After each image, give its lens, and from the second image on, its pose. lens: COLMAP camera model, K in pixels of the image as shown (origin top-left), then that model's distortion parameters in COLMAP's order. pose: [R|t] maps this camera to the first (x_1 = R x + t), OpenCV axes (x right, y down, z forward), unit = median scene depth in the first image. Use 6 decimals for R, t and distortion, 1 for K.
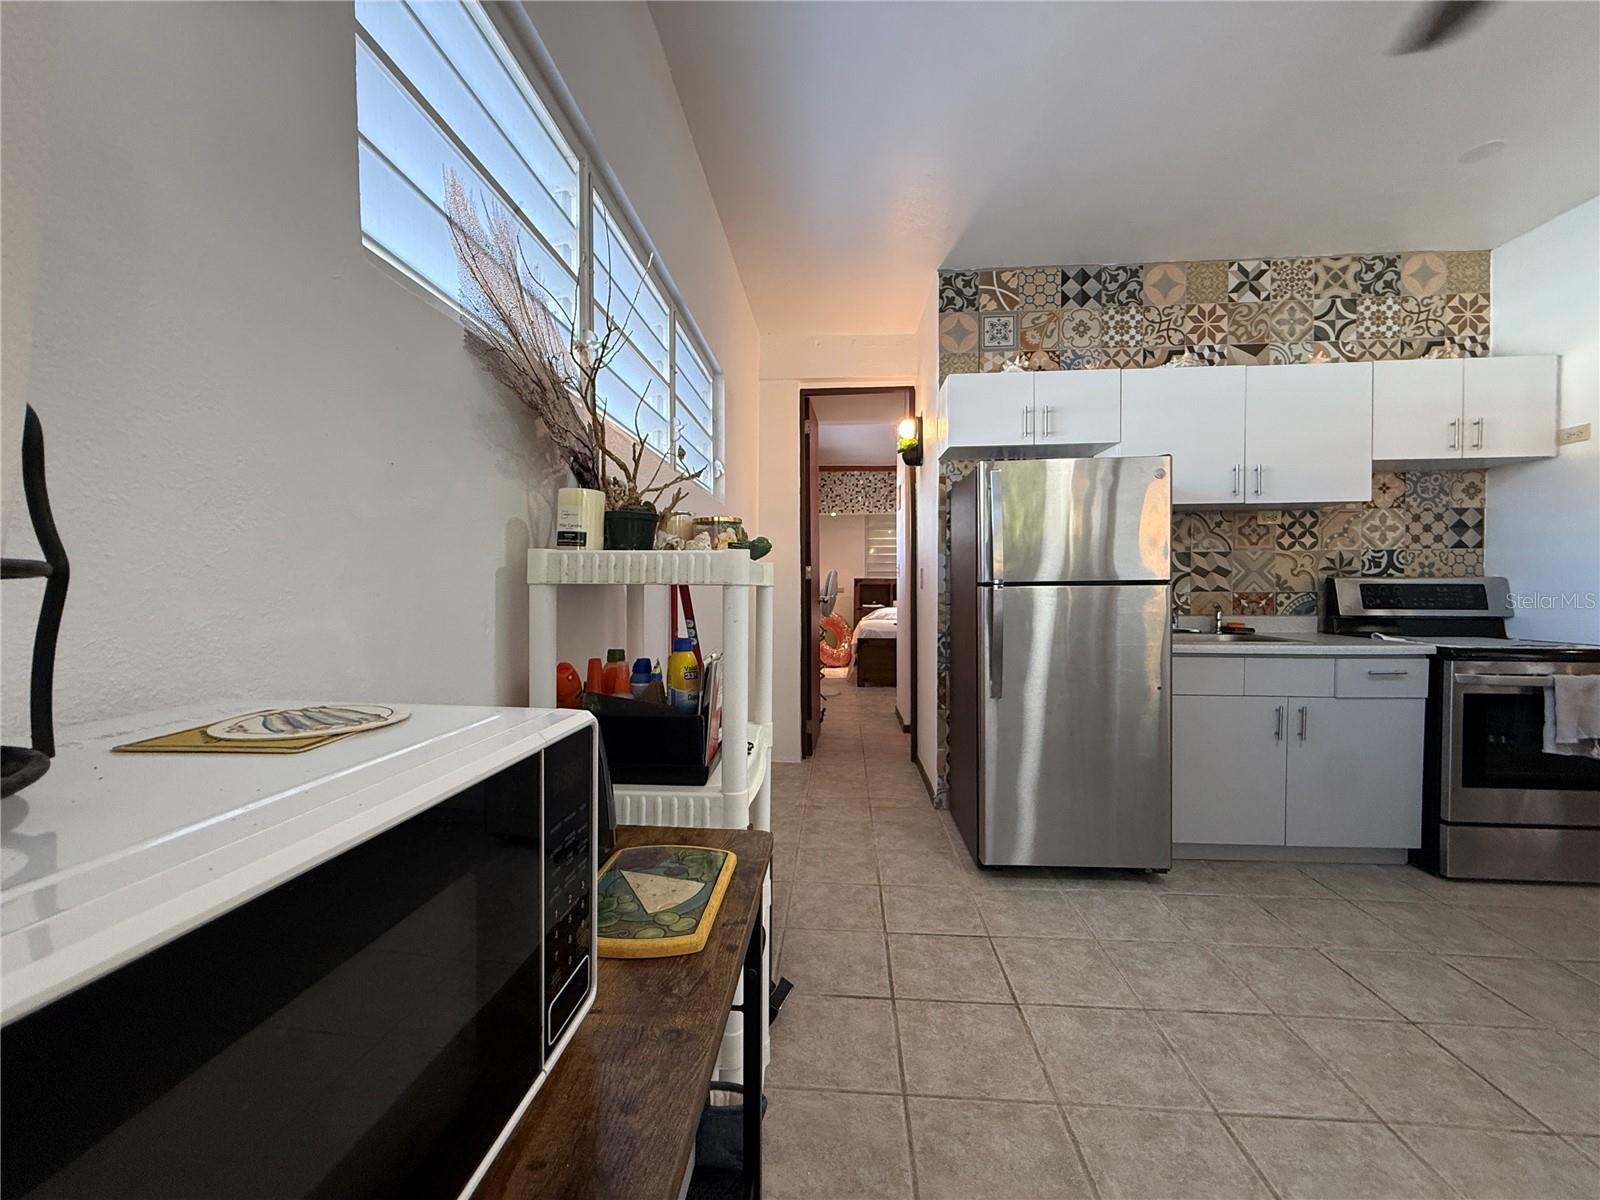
lens RADIAL K [[634.0, 0, 794.6], [0, 634.0, 600.2], [0, 0, 1]] dist [-0.000899, -0.000078]
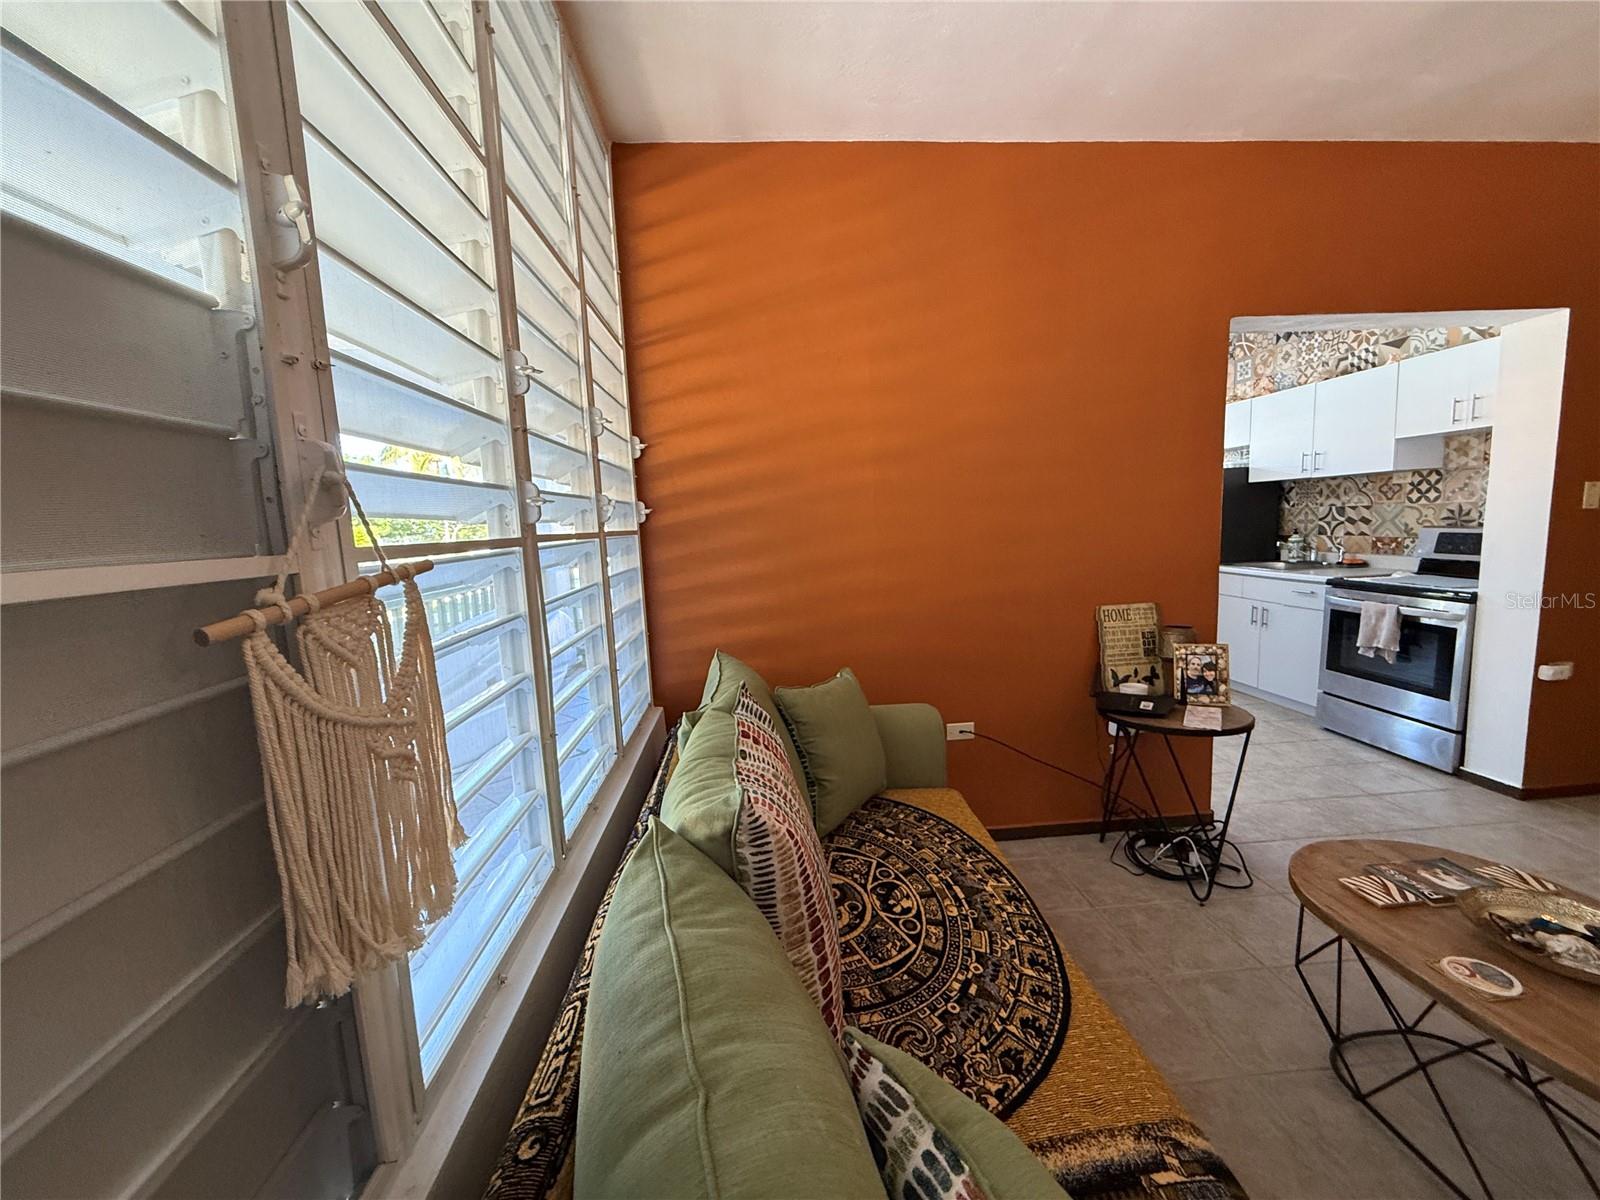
lens RADIAL K [[634.0, 0, 812.1], [0, 634.0, 605.1], [0, 0, 1]] dist [-0.000899, -0.000078]
pose [[0.188630, 0.125480, -0.973999, 1.816051], [0.016153, 0.991273, 0.130834, -0.063495], [0.981915, -0.040412, 0.184957, -0.407281]]
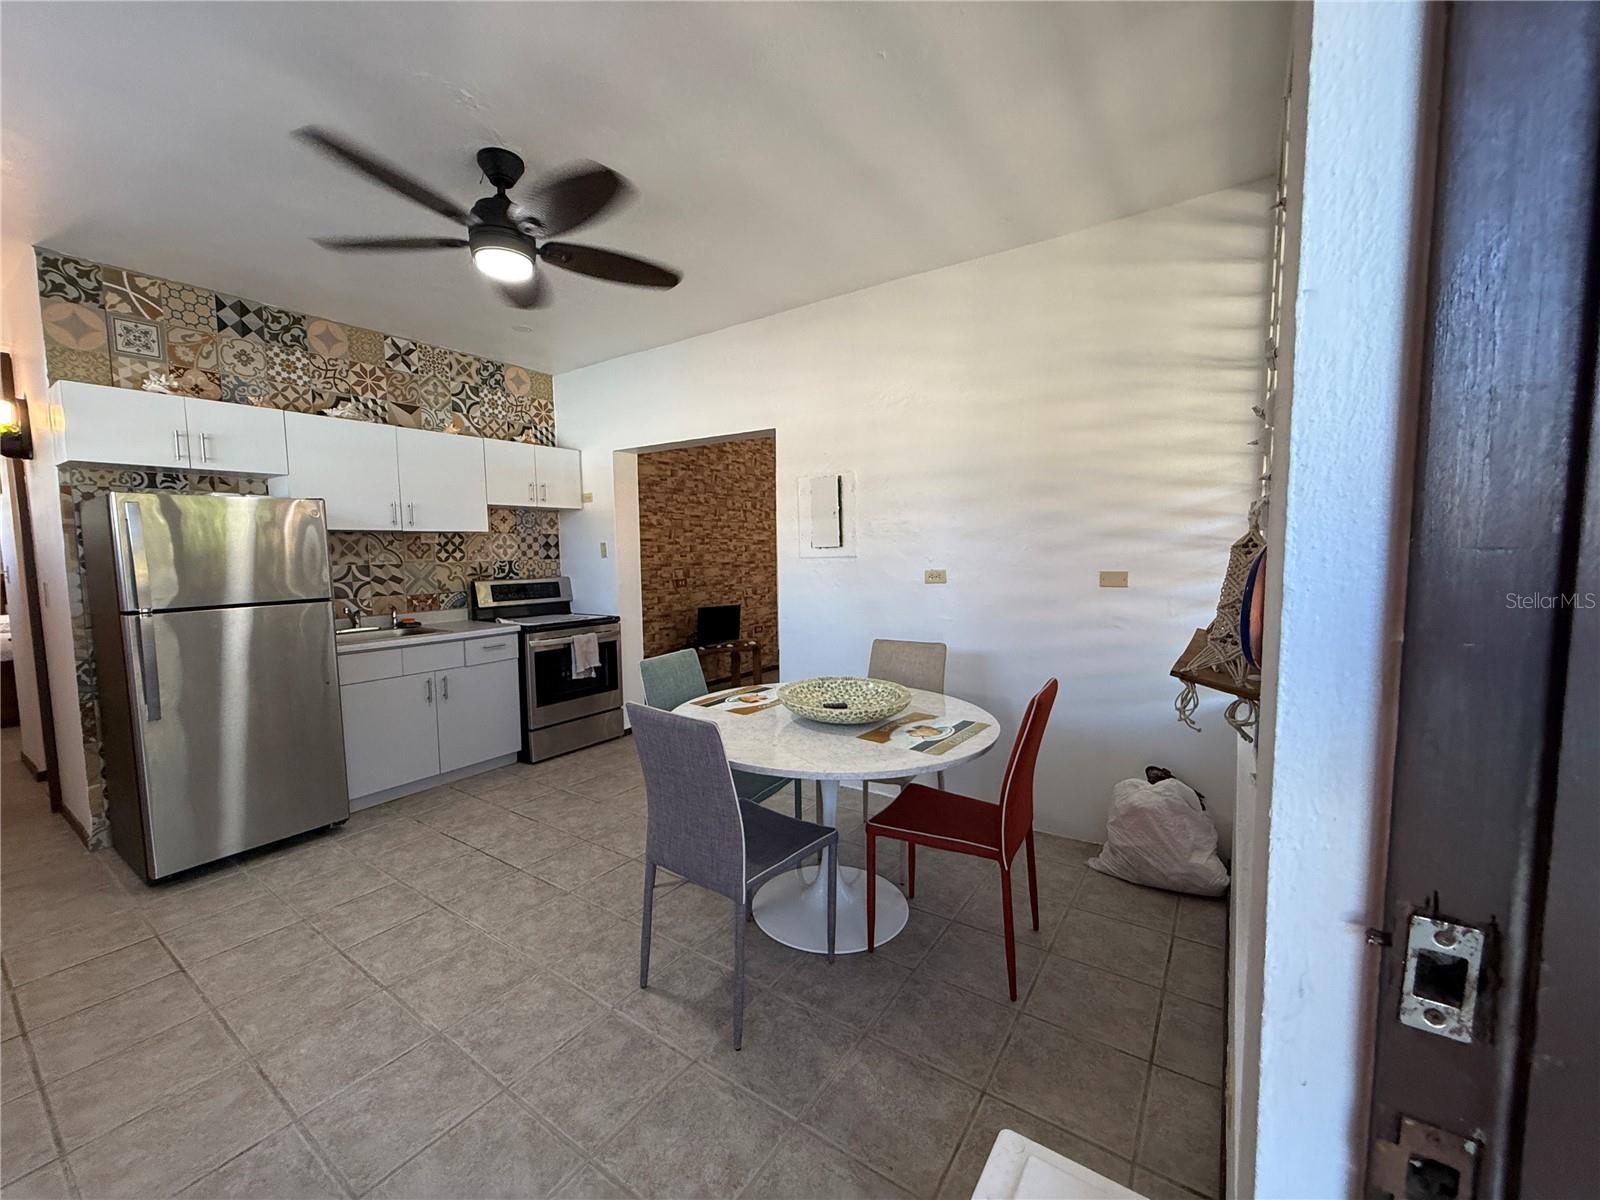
lens RADIAL K [[634.0, 0, 792.9], [0, 634.0, 597.8], [0, 0, 1]] dist [-0.000899, -0.000078]
pose [[0.502876, -0.069287, 0.861577, -0.031257], [0.033470, 0.997595, 0.060690, -0.060363], [-0.863710, -0.001683, 0.503986, -0.348502]]
